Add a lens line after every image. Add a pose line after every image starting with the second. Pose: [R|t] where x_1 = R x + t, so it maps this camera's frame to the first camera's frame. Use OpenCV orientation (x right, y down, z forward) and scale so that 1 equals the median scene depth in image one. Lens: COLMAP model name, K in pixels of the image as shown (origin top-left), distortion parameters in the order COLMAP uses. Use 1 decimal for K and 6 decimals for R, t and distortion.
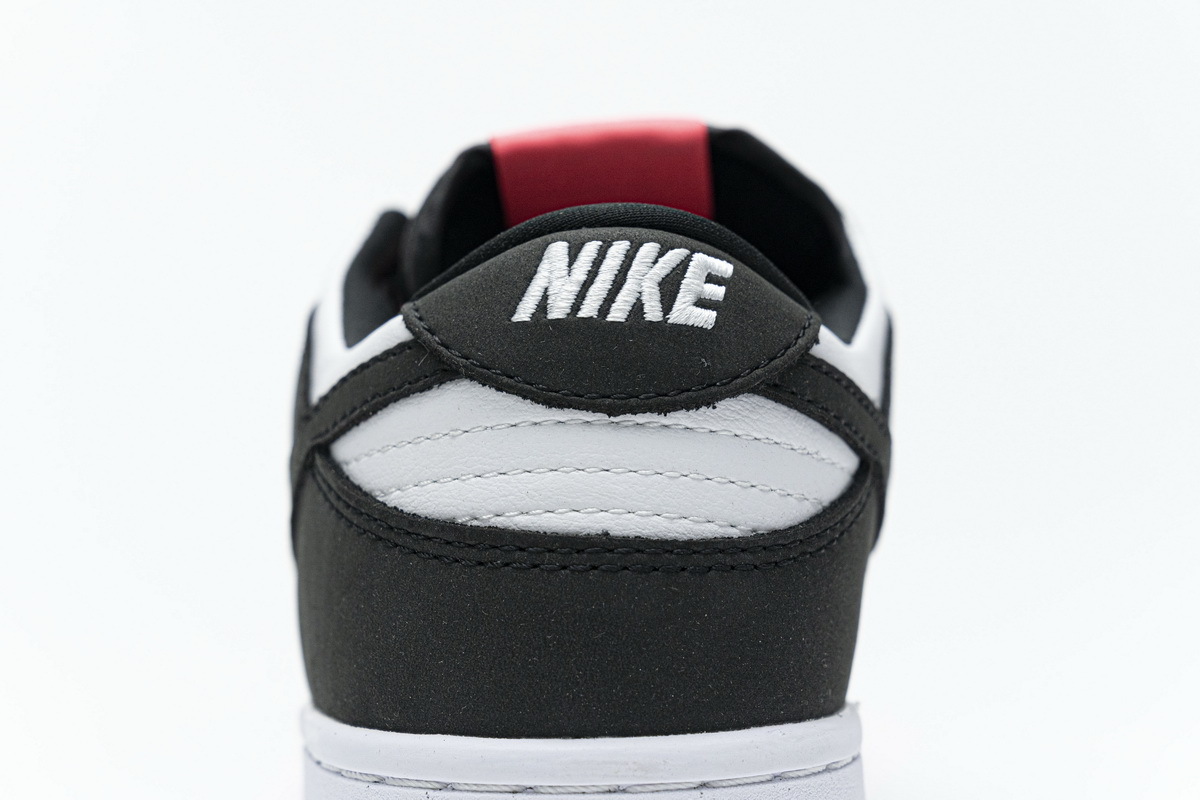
lens RADIAL K [[2327.1, 0, 605.6], [0, 2327.1, 405.2], [0, 0, 1]] dist [0.011419, 0.000000]
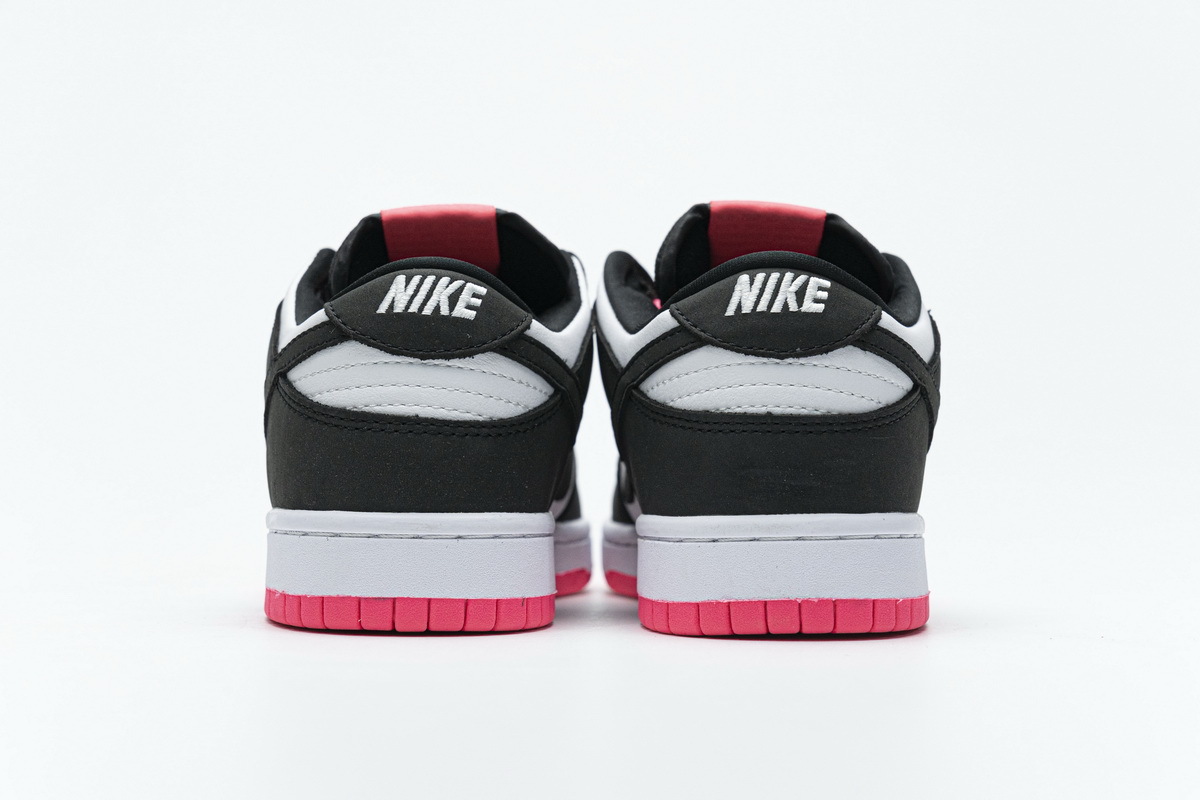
lens RADIAL K [[2327.1, 0, 596.7], [0, 2327.1, 396.1], [0, 0, 1]] dist [0.011419, 0.000000]
pose [[0.999392, 0.032420, 0.012835, 0.129788], [-0.032427, 0.999474, 0.000326, 0.030401], [-0.012818, -0.000742, 0.999918, -1.058163]]
